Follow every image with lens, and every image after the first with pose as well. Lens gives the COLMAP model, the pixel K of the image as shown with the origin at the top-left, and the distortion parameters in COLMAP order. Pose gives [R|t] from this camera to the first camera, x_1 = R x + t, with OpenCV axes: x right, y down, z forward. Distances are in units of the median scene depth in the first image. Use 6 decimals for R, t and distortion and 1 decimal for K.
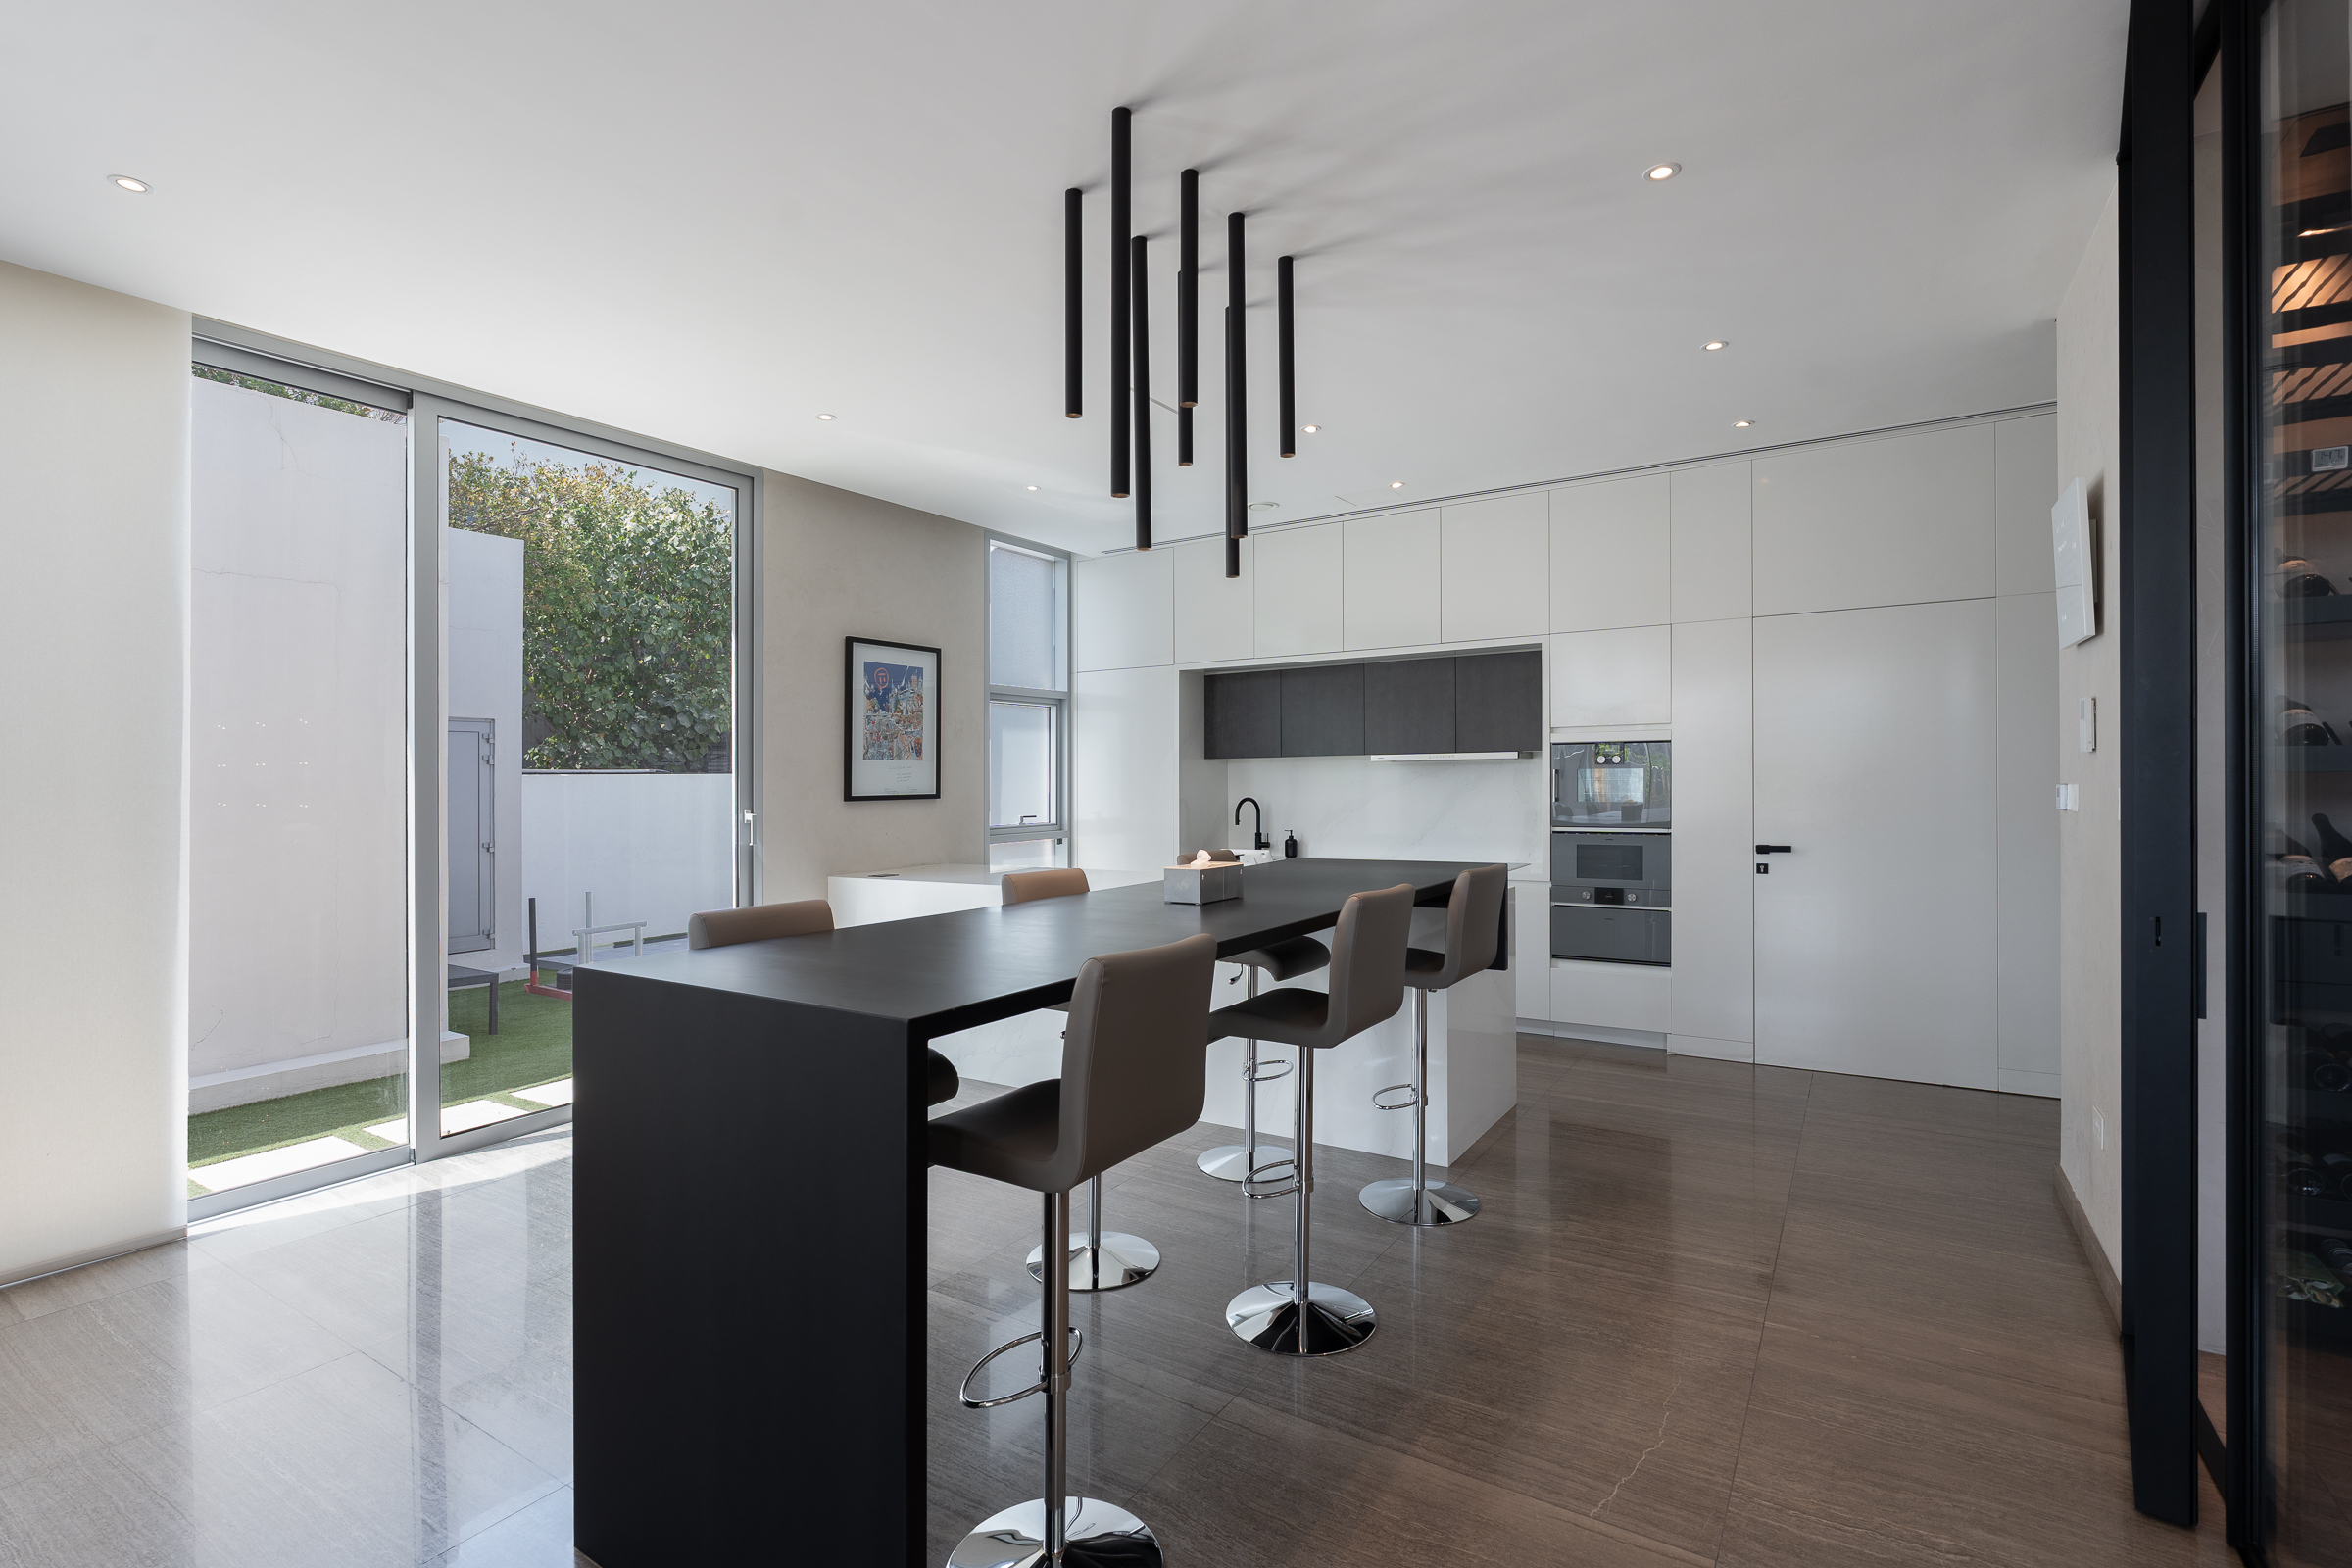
lens RADIAL K [[1074.7, 0, 1165.4], [0, 1074.7, 778.0], [0, 0, 1]] dist [-0.001072, -0.000100]
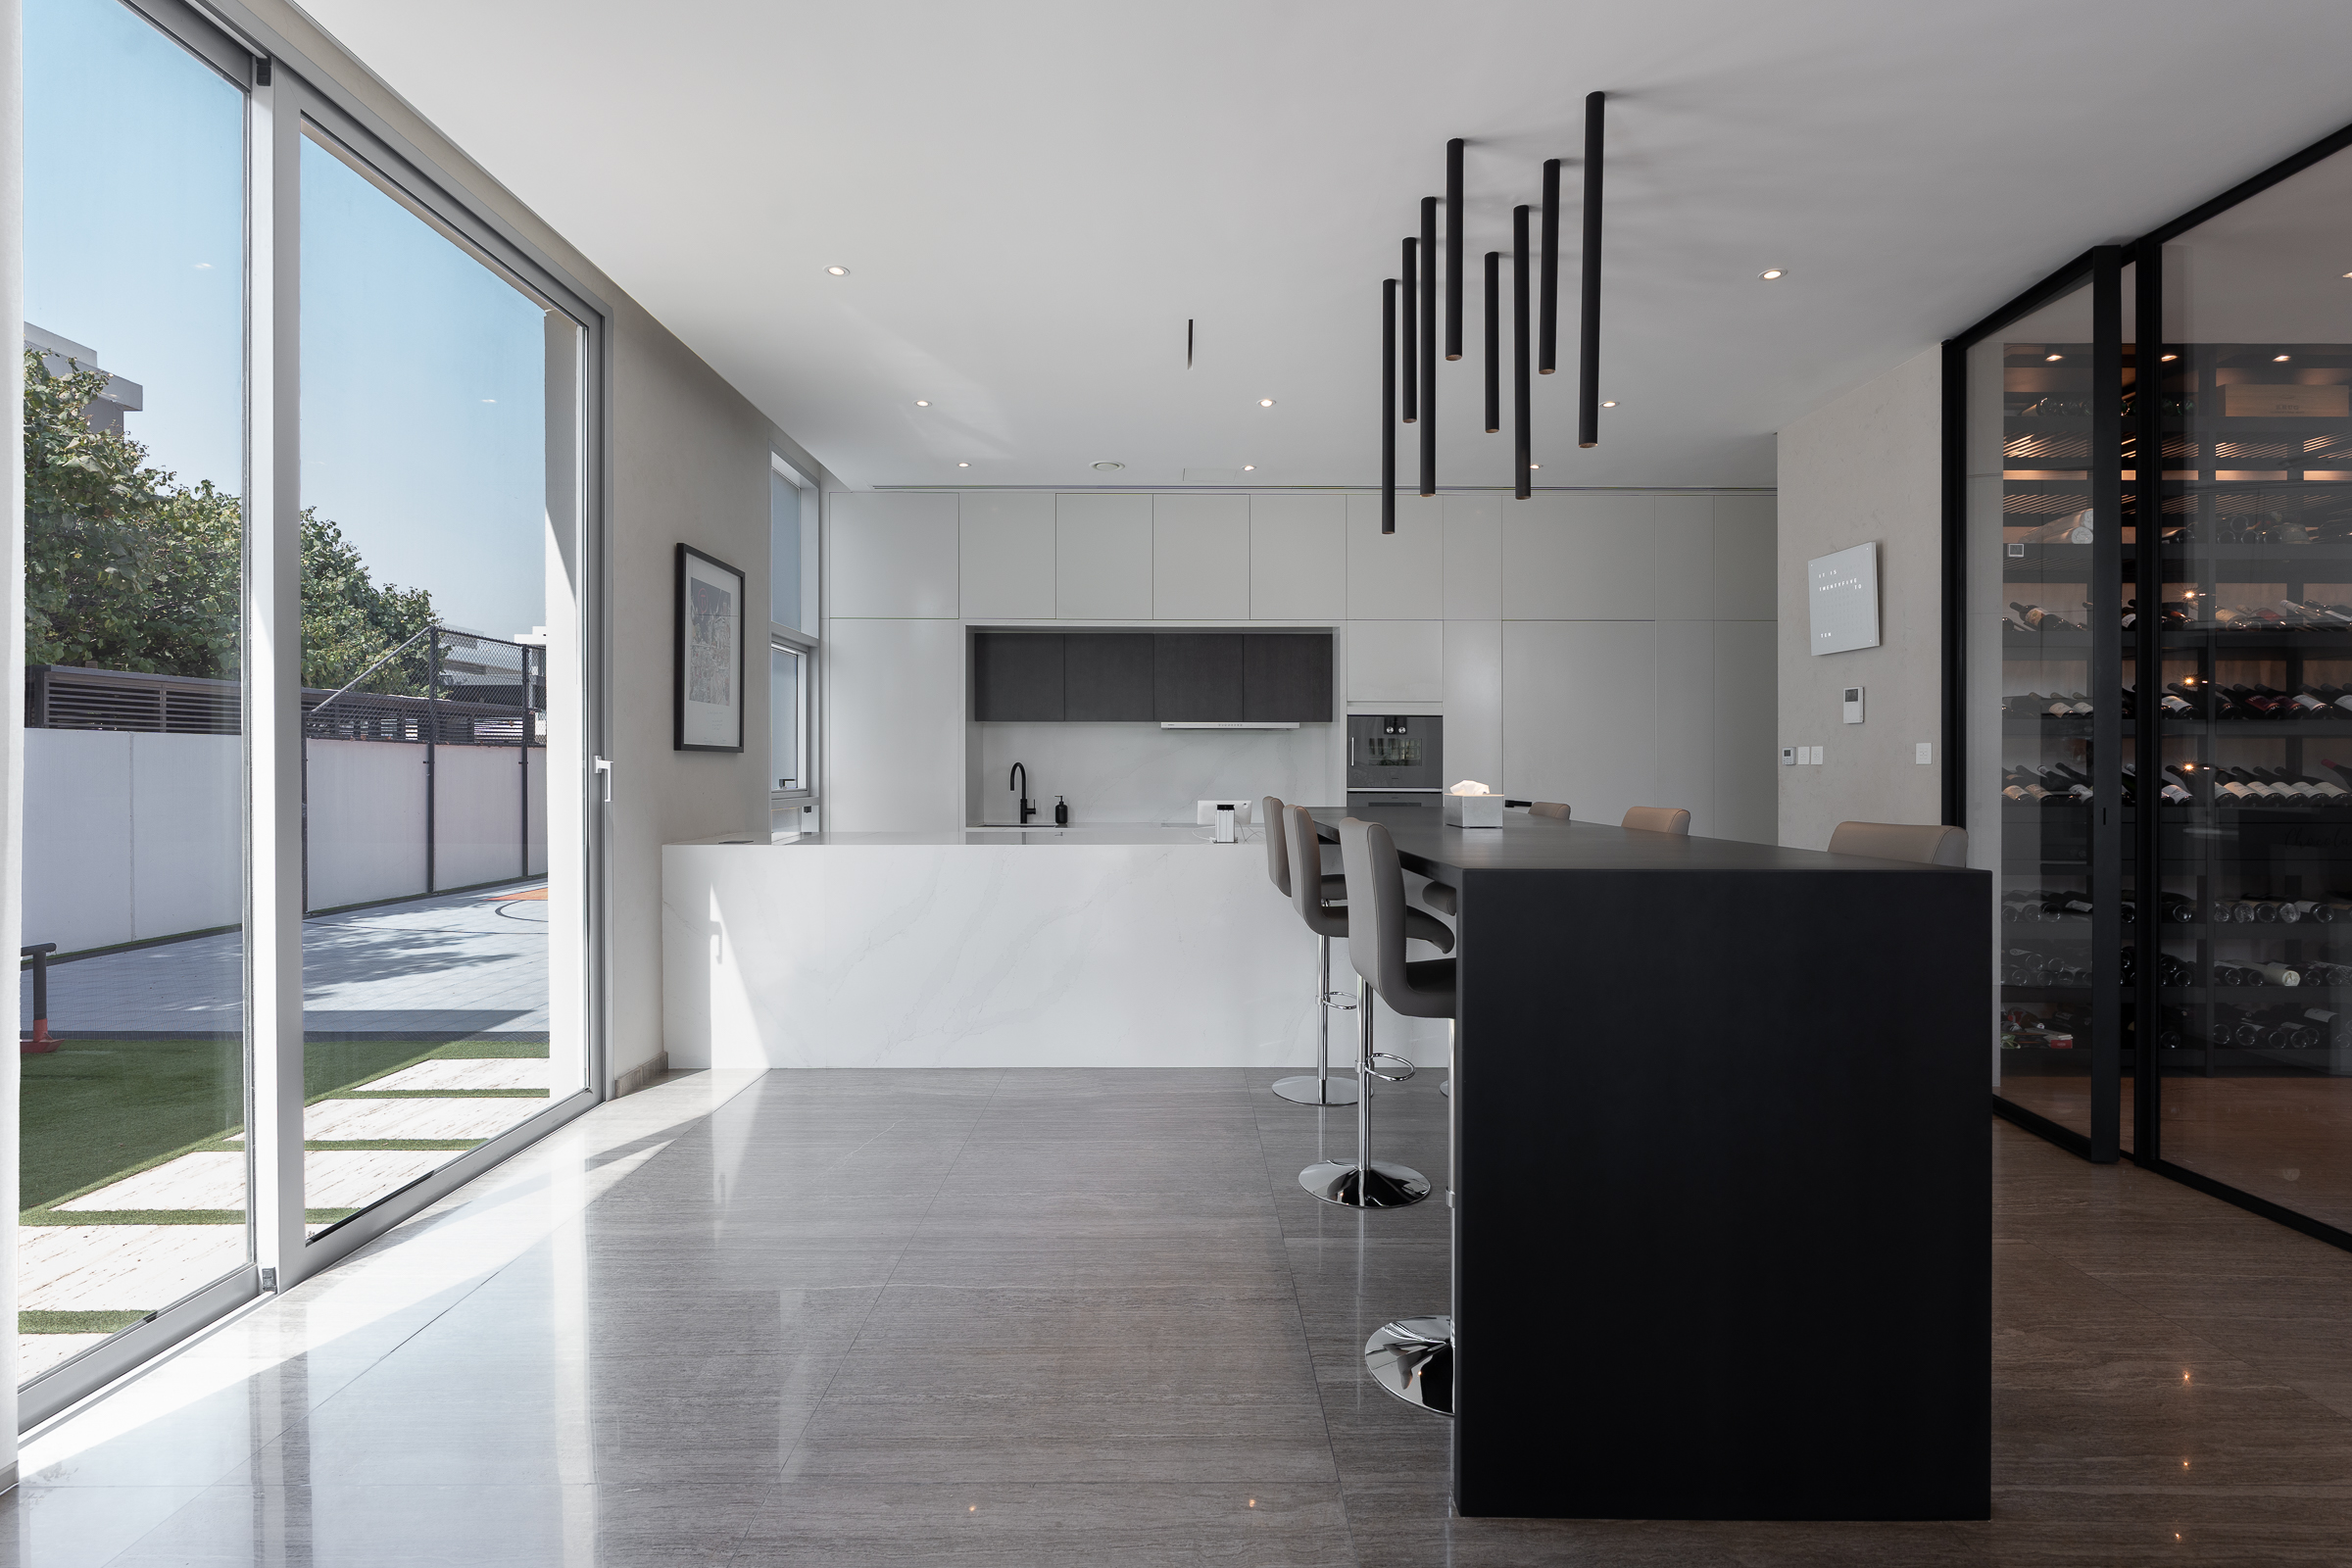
lens RADIAL K [[1084.4, 0, 1172.0], [0, 1084.4, 777.4], [0, 0, 1]] dist [-0.002177, -0.000323]
pose [[0.835476, 0.009836, 0.549439, -0.396206], [-0.013398, 0.999907, 0.002474, 0.031373], [-0.549364, -0.009428, 0.835530, 0.121010]]
